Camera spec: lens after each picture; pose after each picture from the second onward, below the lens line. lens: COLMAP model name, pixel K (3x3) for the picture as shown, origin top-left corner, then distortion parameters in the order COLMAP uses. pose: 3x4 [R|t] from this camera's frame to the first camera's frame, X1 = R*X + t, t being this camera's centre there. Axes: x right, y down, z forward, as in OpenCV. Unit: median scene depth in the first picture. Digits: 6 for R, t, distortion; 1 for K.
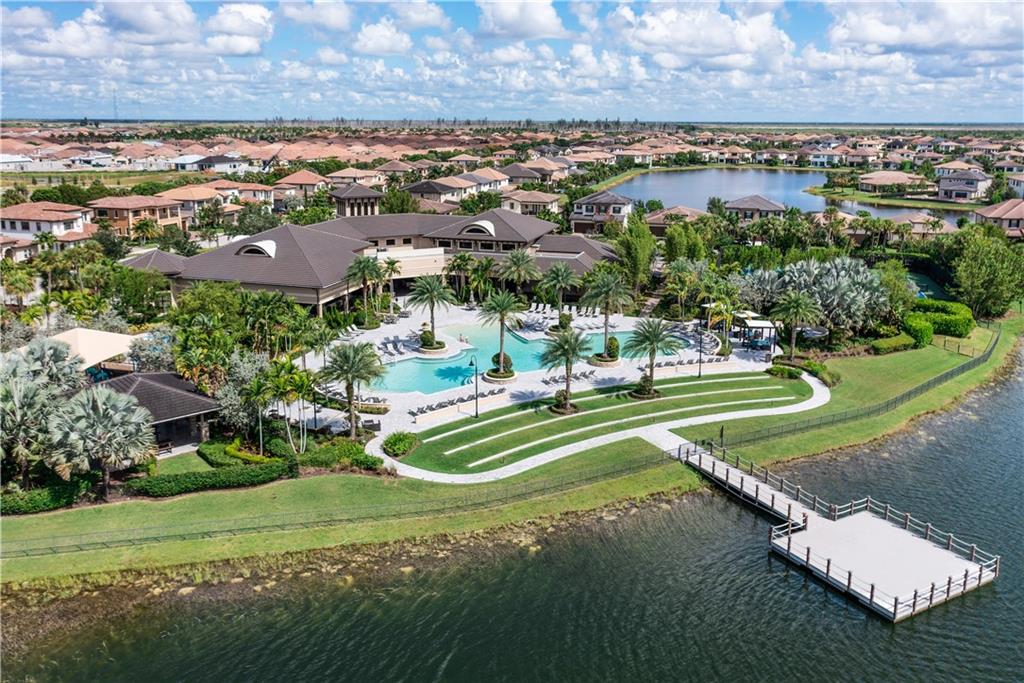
lens RADIAL K [[811.6, 0, 512.0], [0, 811.6, 341.5], [0, 0, 1]] dist [0.000683, 0.004756]
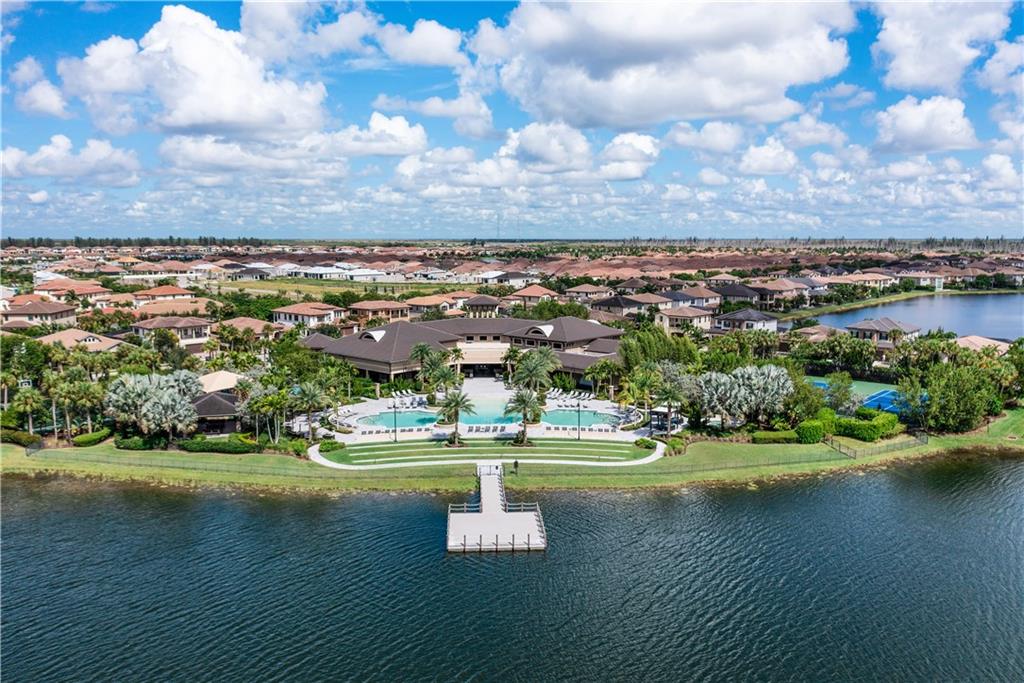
lens RADIAL K [[811.6, 0, 512.0], [0, 811.6, 341.5], [0, 0, 1]] dist [0.000683, 0.004756]
pose [[0.904761, 0.050051, -0.422969, 0.305924], [-0.108640, 0.987342, -0.115553, 0.022288], [0.411832, 0.150499, 0.898746, -0.127425]]
